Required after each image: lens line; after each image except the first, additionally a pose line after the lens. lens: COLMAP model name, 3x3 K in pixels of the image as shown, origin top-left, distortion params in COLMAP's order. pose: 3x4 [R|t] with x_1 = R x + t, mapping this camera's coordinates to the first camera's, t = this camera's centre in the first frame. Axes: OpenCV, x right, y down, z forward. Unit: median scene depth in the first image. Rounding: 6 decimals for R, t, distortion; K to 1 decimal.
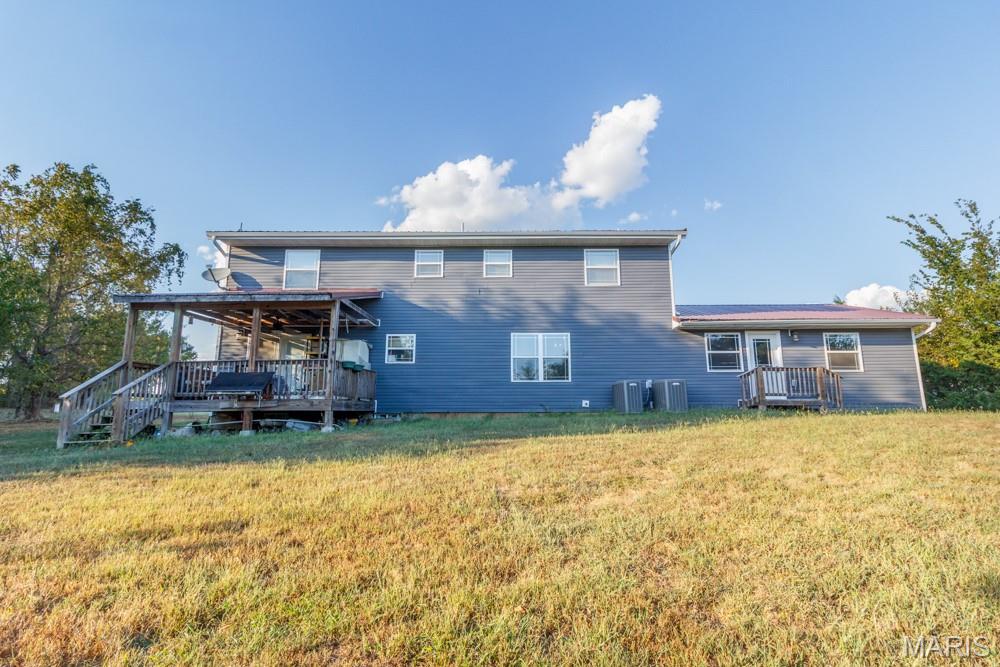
lens RADIAL K [[490.9, 0, 500.0], [0, 490.9, 333.5], [0, 0, 1]] dist [0.010531, 0.000383]
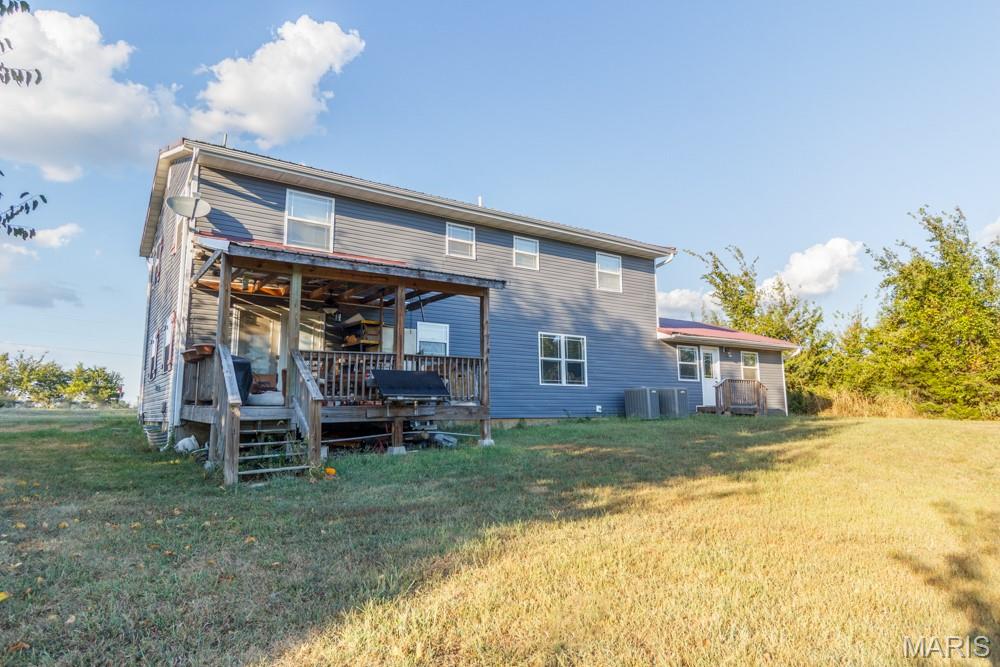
lens RADIAL K [[597.0, 0, 500.0], [0, 597.0, 333.5], [0, 0, 1]] dist [0.004127, 0.000424]
pose [[0.825040, 0.074352, 0.560162, -0.663624], [-0.094553, 0.995494, 0.007127, 0.000912], [-0.557108, -0.058845, 0.828353, 0.112270]]
